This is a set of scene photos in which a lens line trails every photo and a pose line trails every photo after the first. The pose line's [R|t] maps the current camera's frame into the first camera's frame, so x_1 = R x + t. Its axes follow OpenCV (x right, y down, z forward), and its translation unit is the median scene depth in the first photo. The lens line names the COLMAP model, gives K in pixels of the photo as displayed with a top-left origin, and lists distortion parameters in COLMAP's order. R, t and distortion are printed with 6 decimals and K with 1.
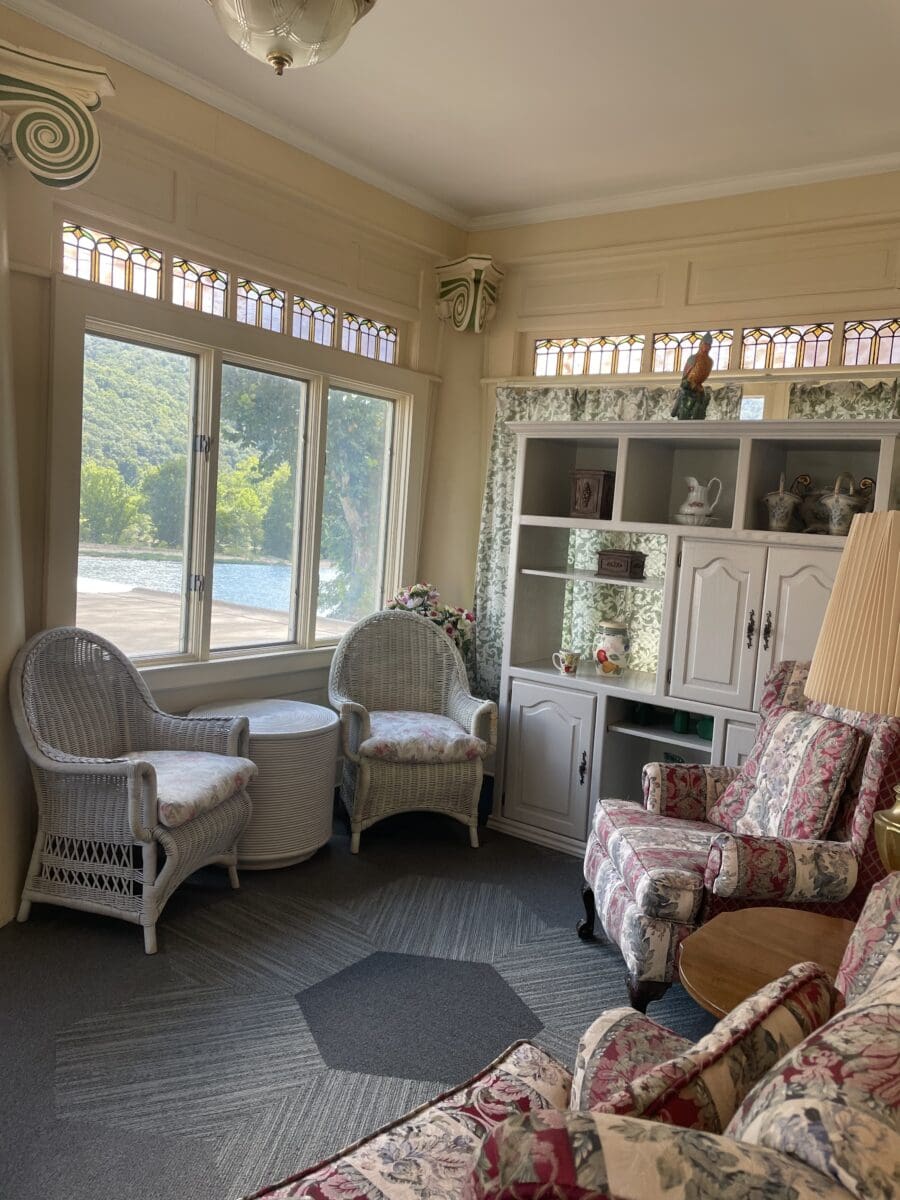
lens RADIAL K [[913.3, 0, 447.9], [0, 913.3, 561.4], [0, 0, 1]] dist [0.087367, -0.112639]
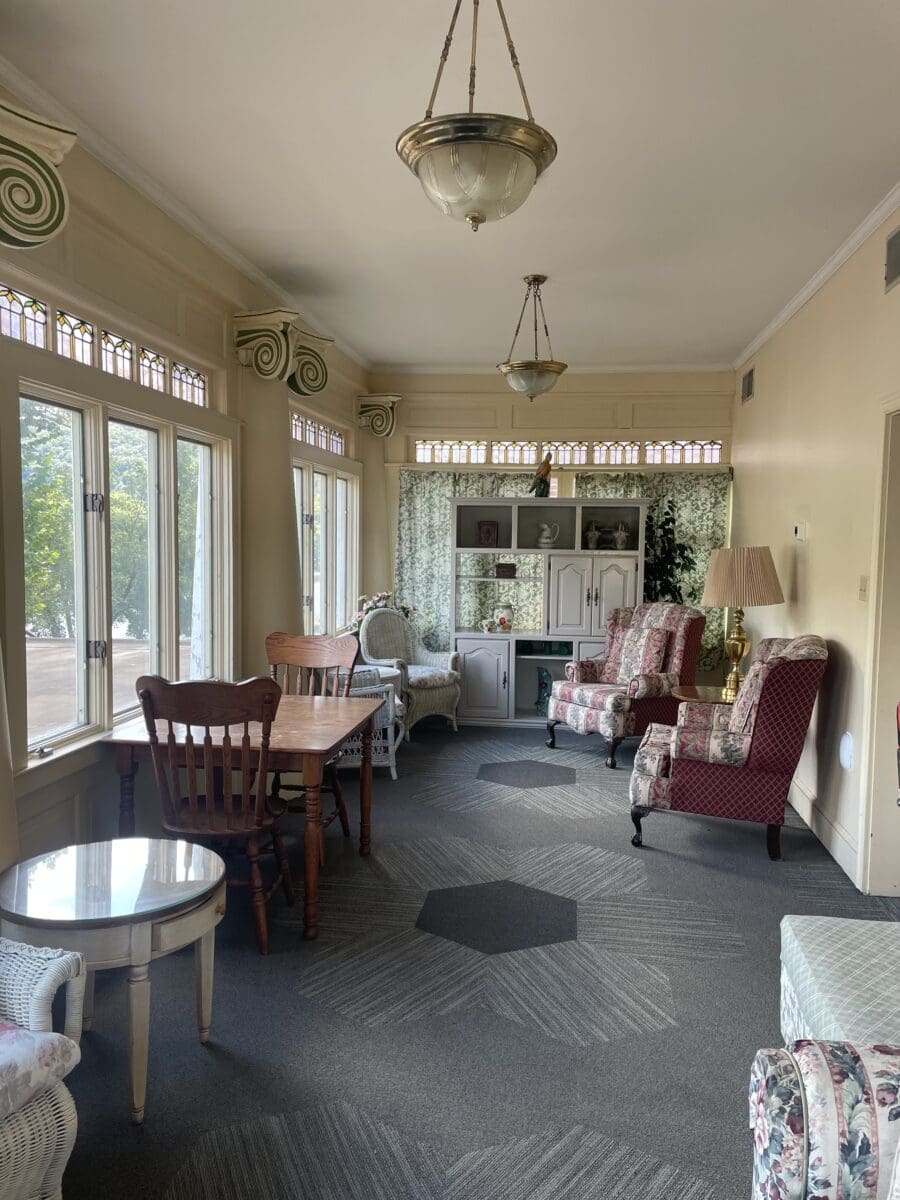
lens RADIAL K [[913.3, 0, 447.9], [0, 913.3, 561.4], [0, 0, 1]] dist [0.087367, -0.112639]
pose [[0.877658, -0.070835, 0.474024, -0.836684], [0.073034, 0.997234, 0.013798, -0.053291], [-0.473690, 0.022510, 0.880404, -0.611523]]
